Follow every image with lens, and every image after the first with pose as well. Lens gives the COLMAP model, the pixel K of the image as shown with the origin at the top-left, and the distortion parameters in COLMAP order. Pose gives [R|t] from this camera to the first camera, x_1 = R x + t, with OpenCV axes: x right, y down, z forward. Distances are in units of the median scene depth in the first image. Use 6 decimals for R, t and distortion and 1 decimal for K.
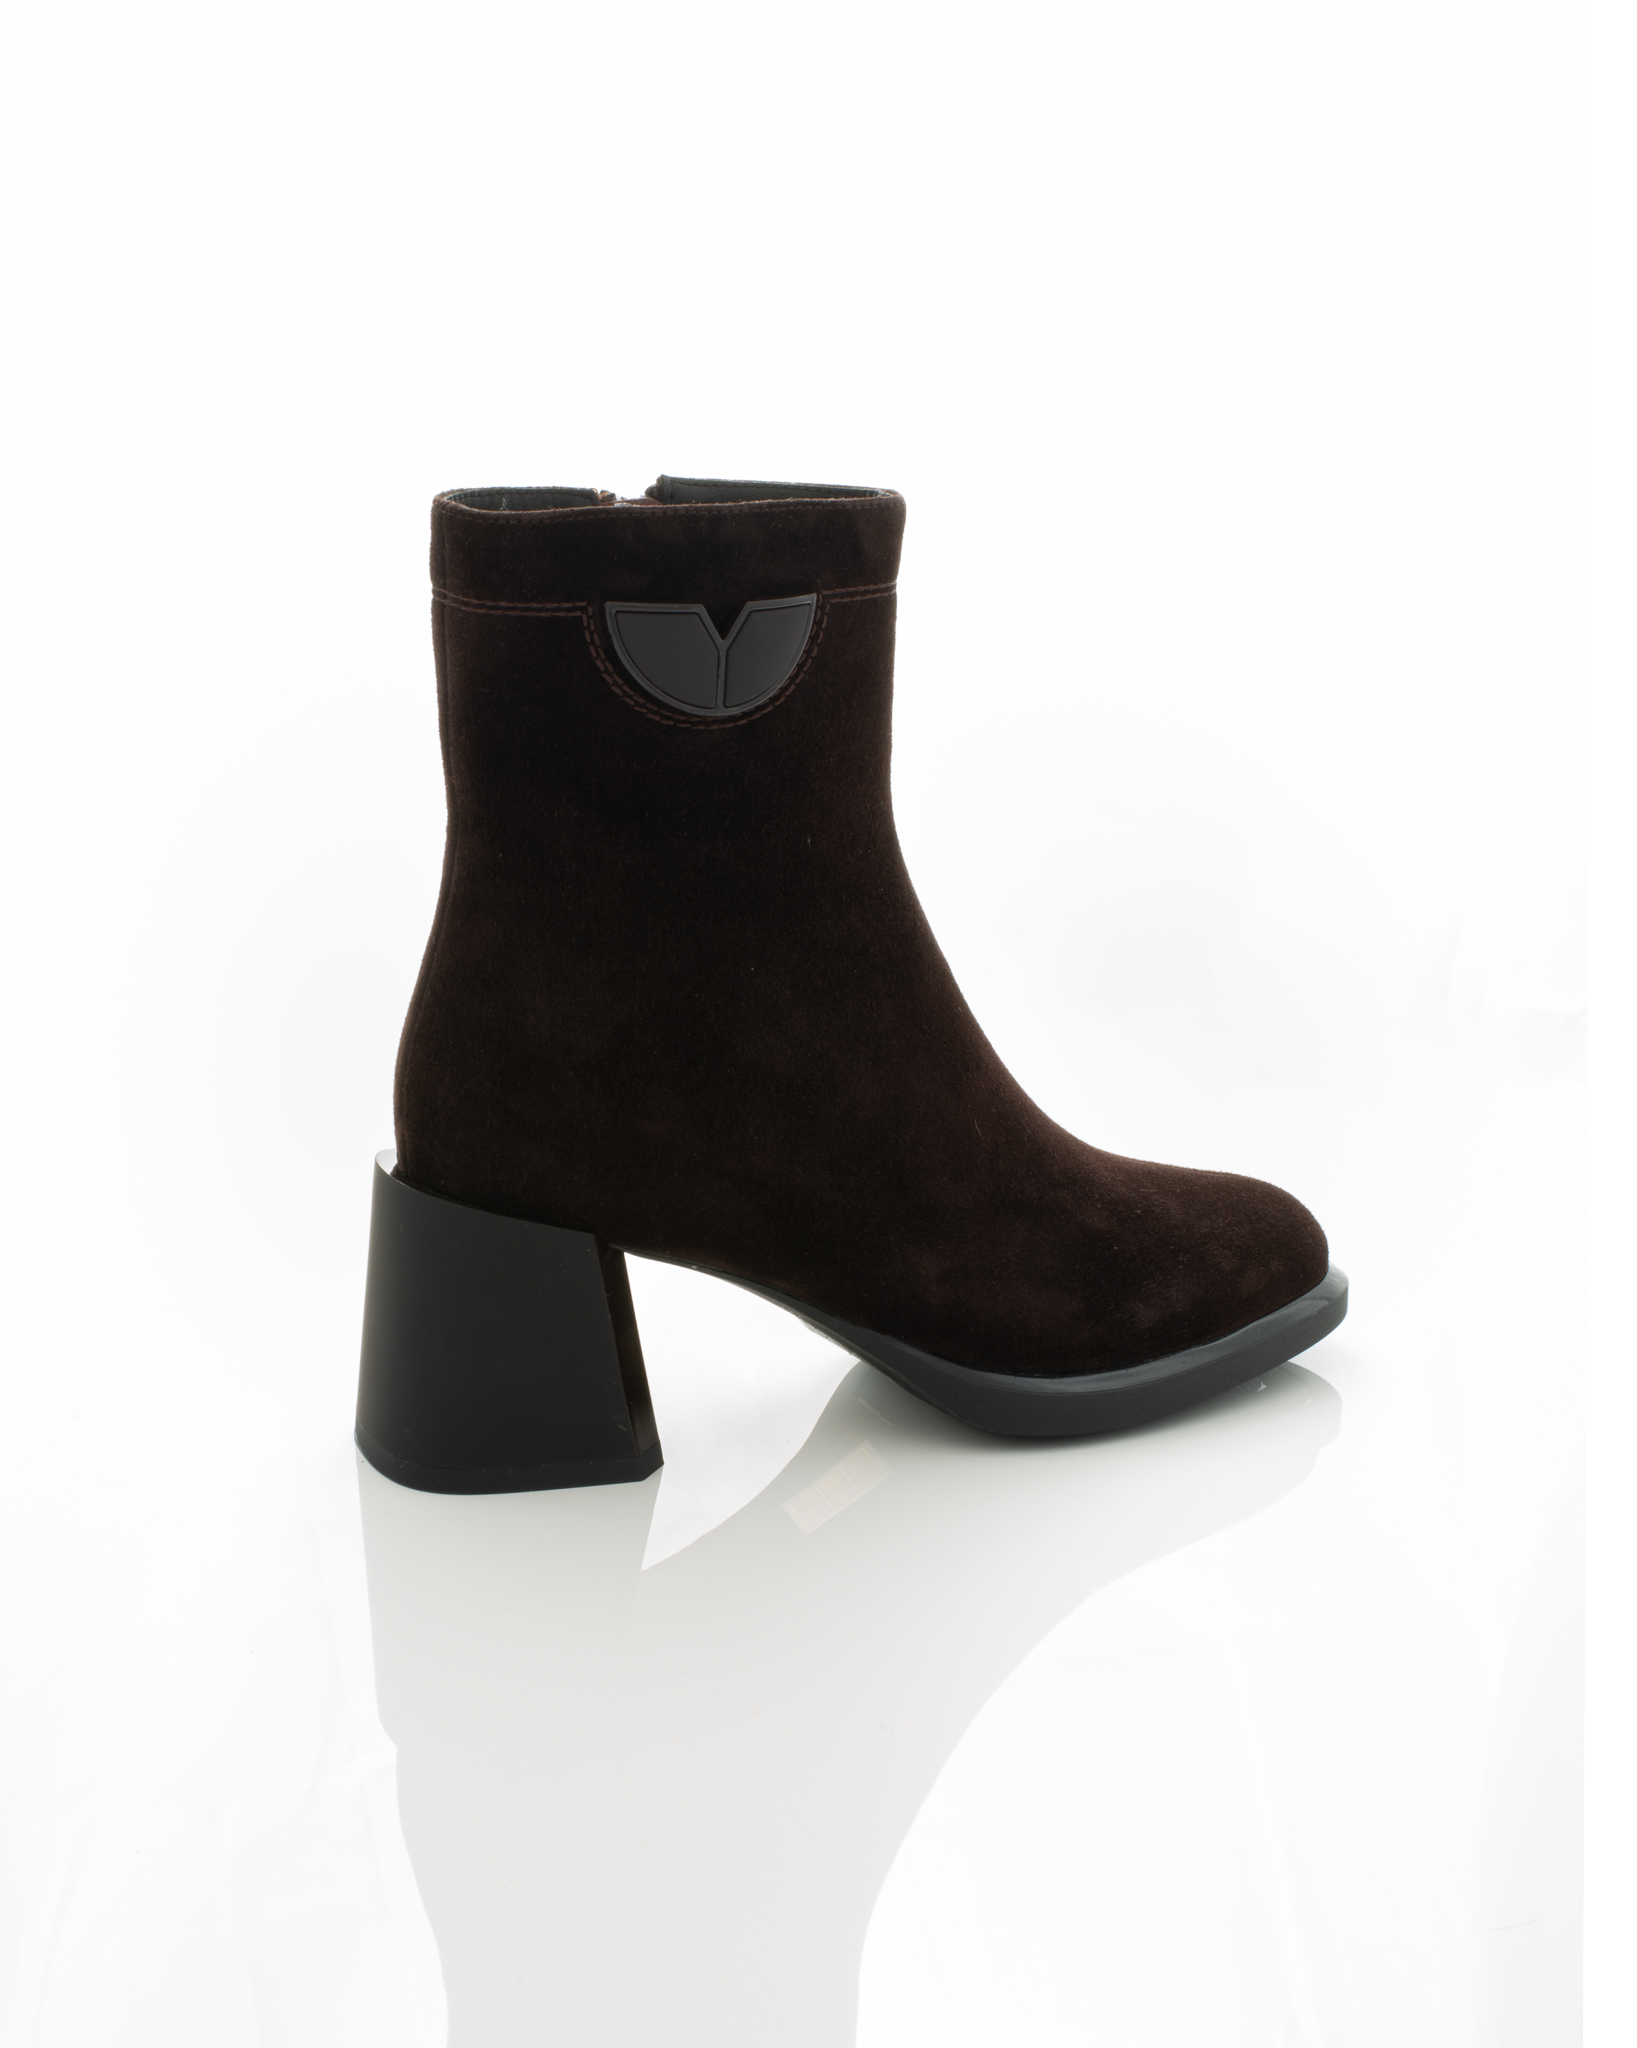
lens RADIAL K [[3933.7, 0, 818.5], [0, 3933.7, 1024.0], [0, 0, 1]] dist [-0.205635, -0.093818]
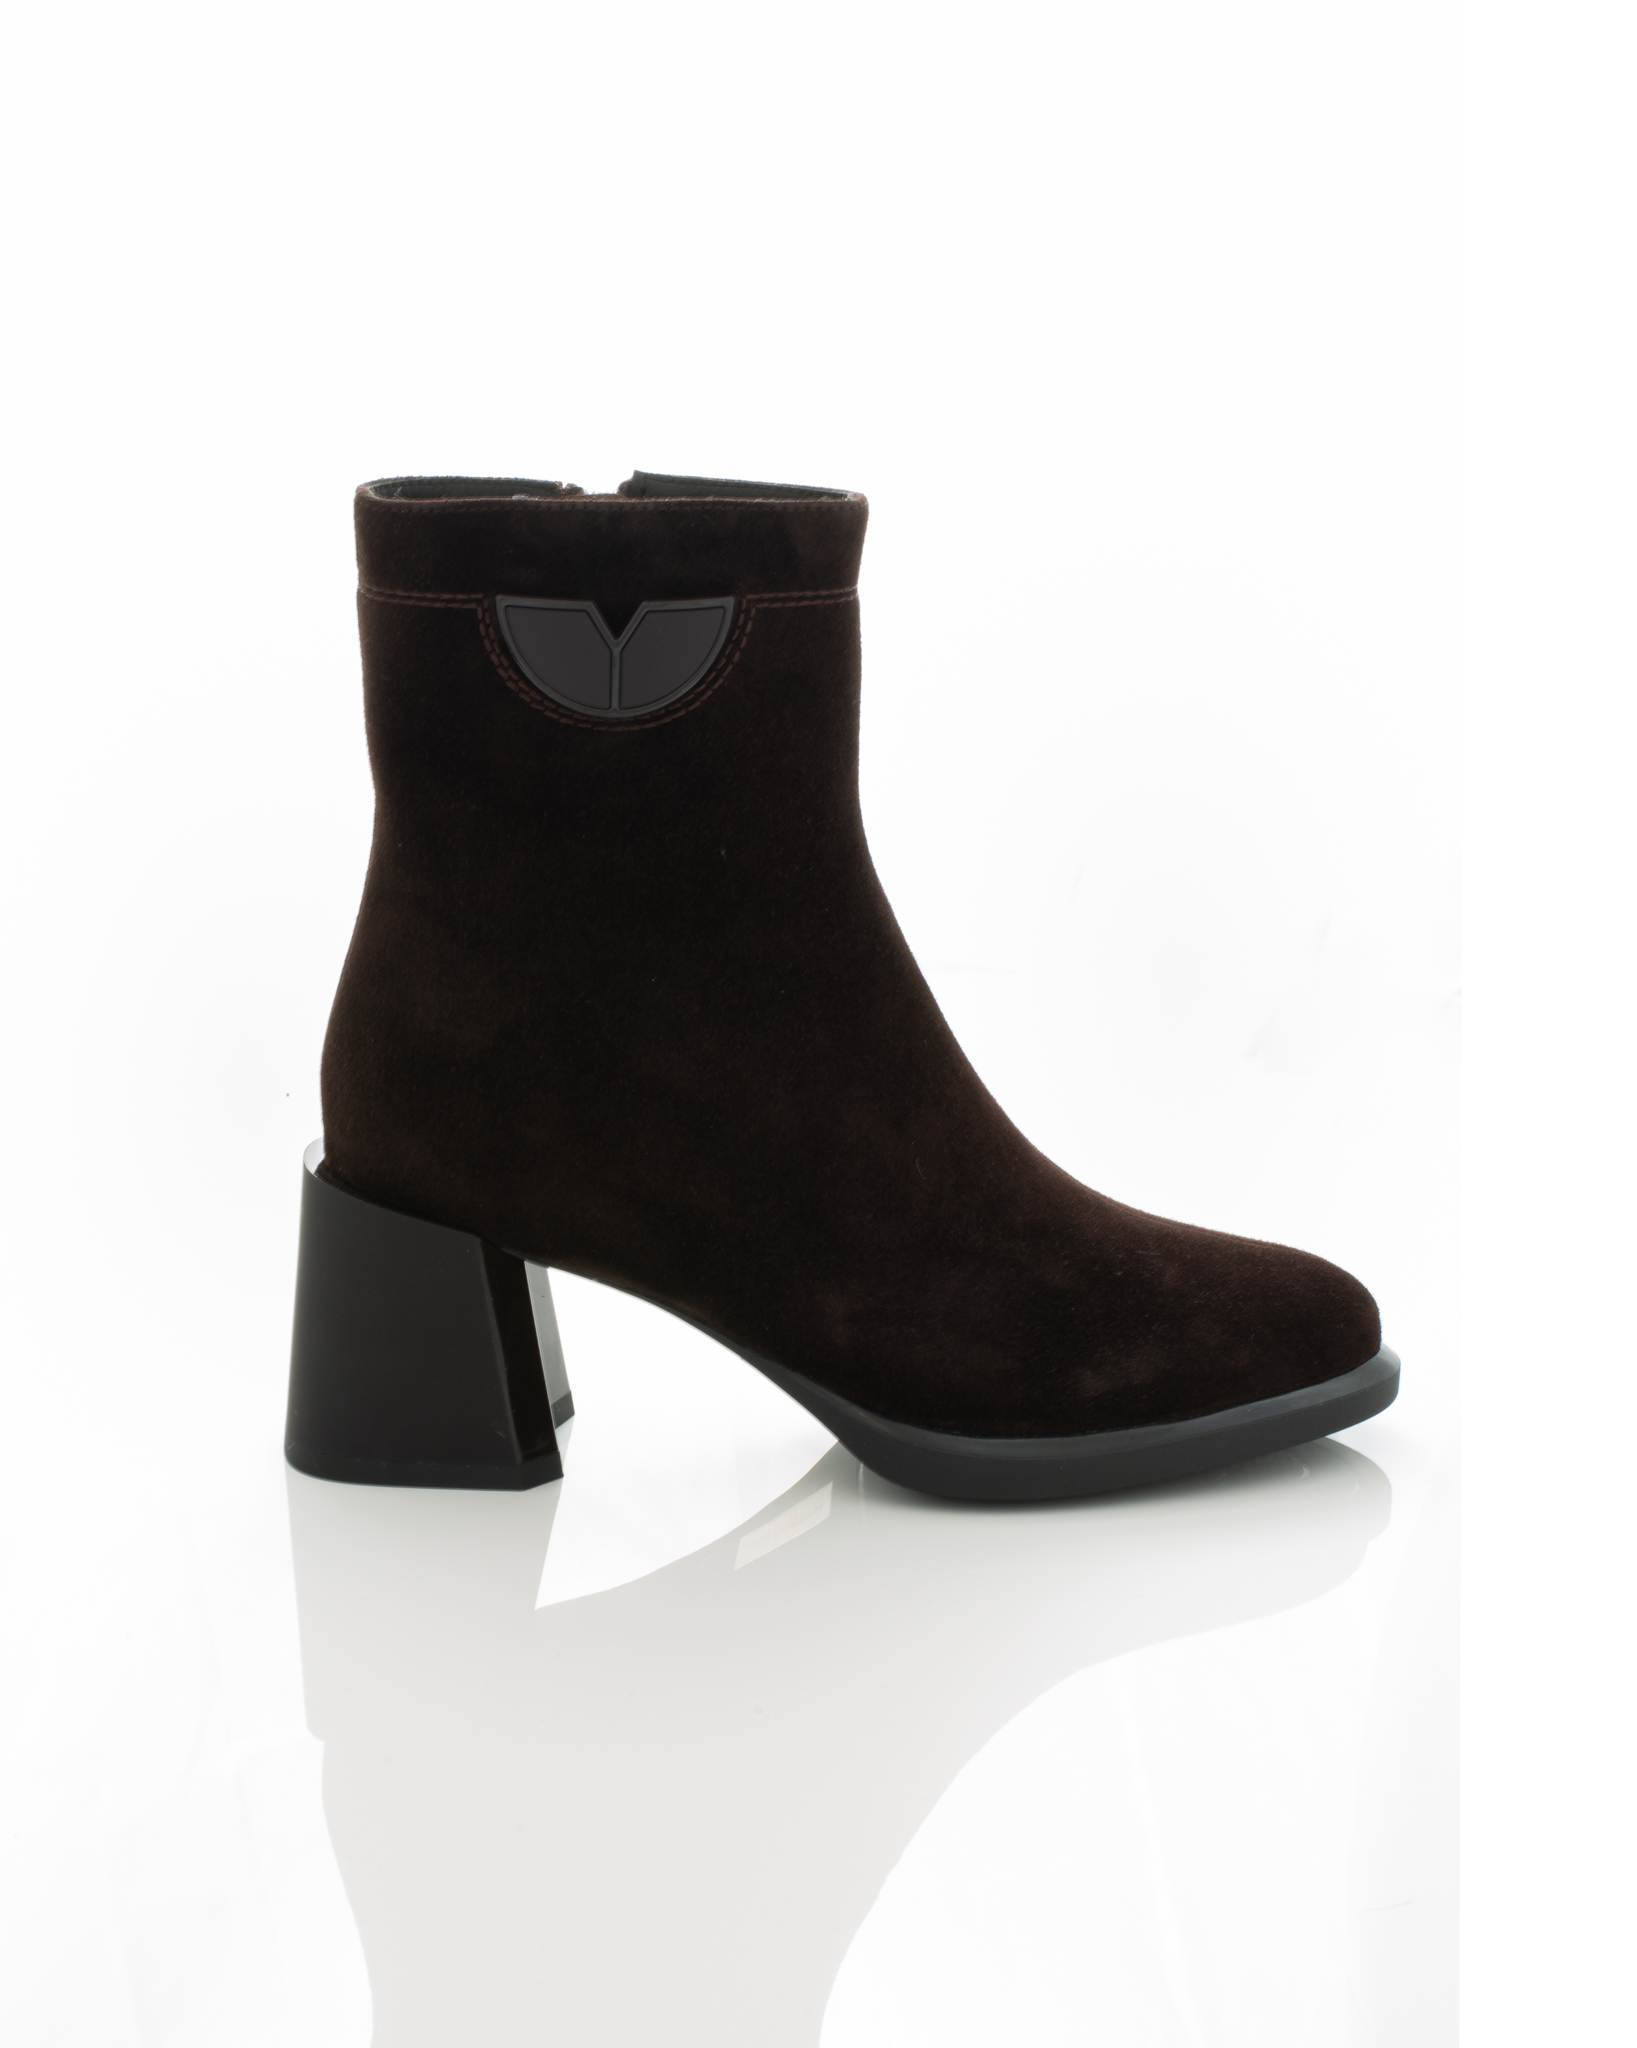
lens RADIAL K [[3933.7, 0, 818.5], [0, 3933.7, 1024.0], [0, 0, 1]] dist [-0.205635, -0.093818]
pose [[0.937536, 0.081590, -0.338184, 0.351625], [-0.082584, 0.996518, 0.011474, -0.017679], [0.337943, 0.017171, 0.941010, 0.099710]]
